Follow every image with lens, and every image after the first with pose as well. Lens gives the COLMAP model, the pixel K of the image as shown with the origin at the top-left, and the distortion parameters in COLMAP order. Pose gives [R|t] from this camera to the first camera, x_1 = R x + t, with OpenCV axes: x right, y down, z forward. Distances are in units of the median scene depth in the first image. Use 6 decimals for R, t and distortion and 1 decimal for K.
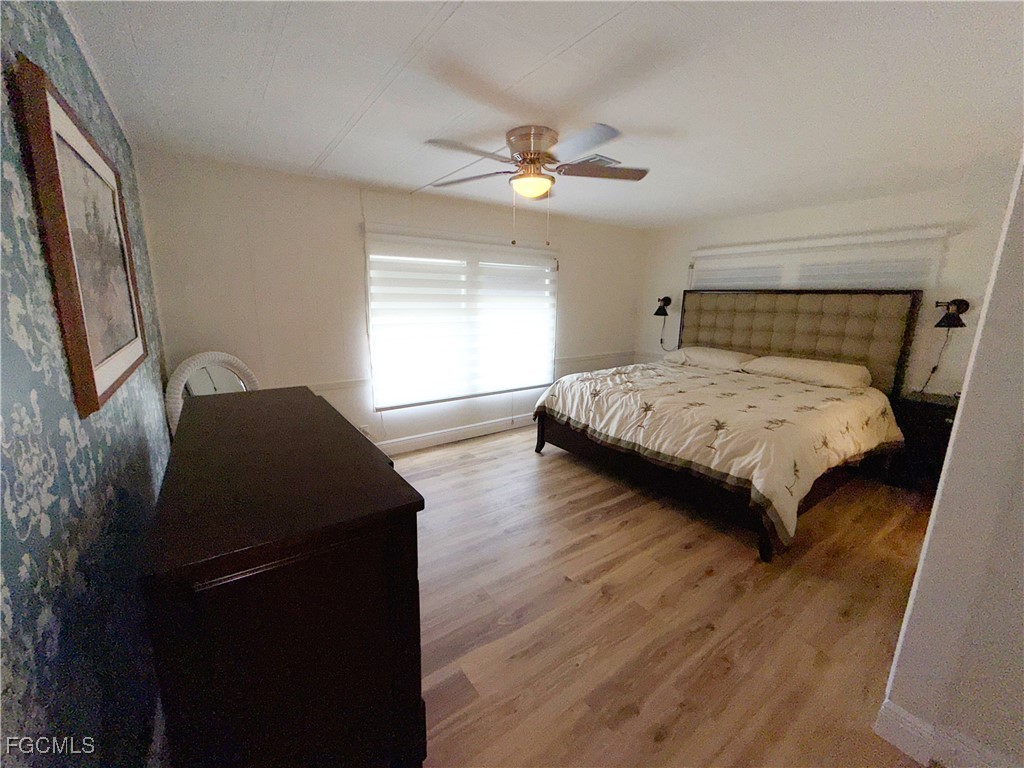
lens RADIAL K [[409.6, 0, 510.8], [0, 409.6, 382.5], [0, 0, 1]] dist [-0.002067, 0.000326]
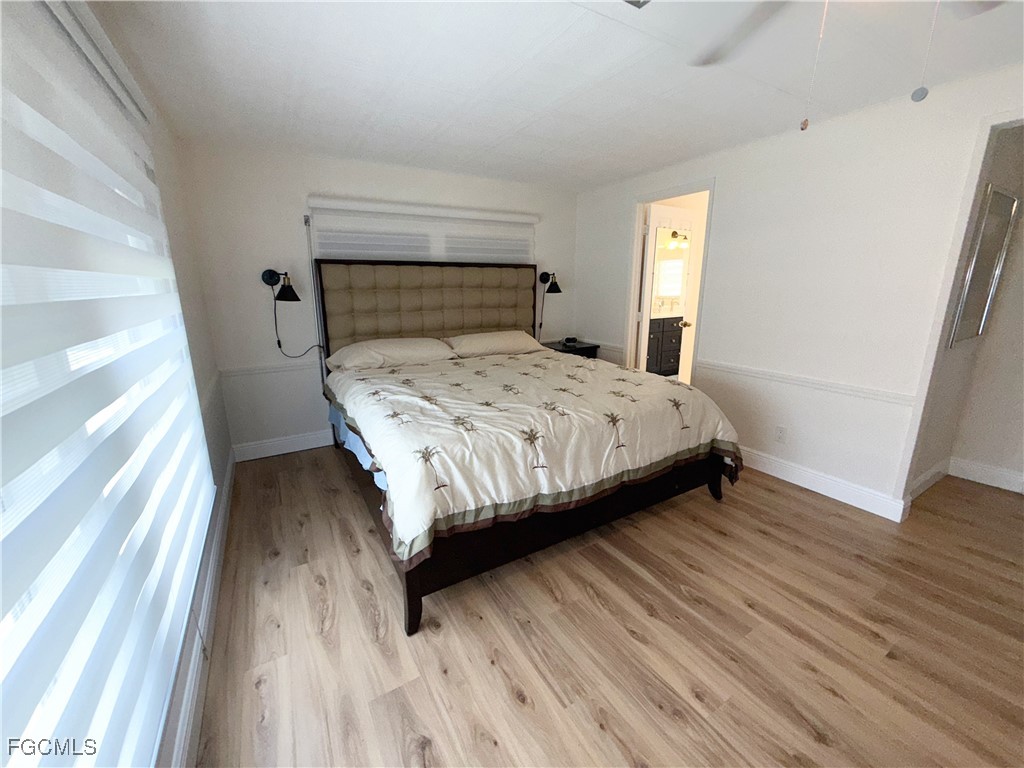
lens RADIAL K [[409.6, 0, 509.3], [0, 409.6, 386.7], [0, 0, 1]] dist [-0.002067, 0.000326]
pose [[0.092620, -0.253413, 0.962914, -0.278243], [0.212200, 0.949878, 0.229571, -0.151594], [-0.972827, 0.183067, 0.141752, 0.834800]]
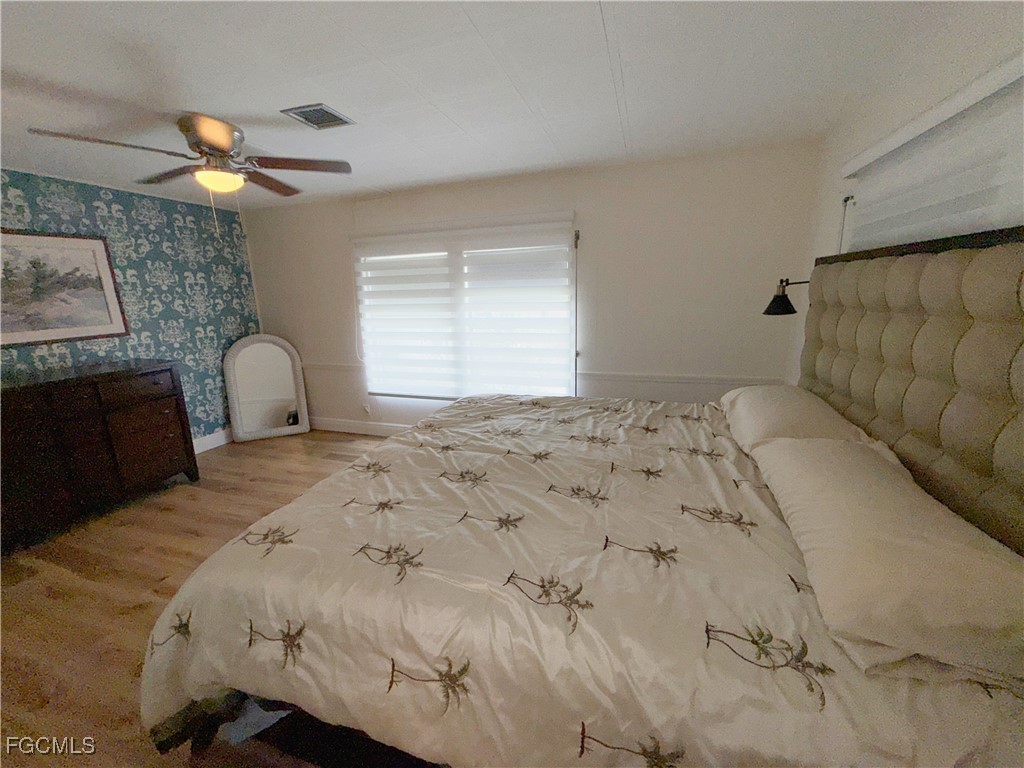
lens RADIAL K [[409.6, 0, 512.8], [0, 409.6, 381.5], [0, 0, 1]] dist [-0.002067, 0.000326]
pose [[0.559291, 0.153457, -0.814644, 0.757321], [-0.131273, 0.986712, 0.095745, -0.117919], [0.818512, 0.053391, 0.572004, 0.614621]]
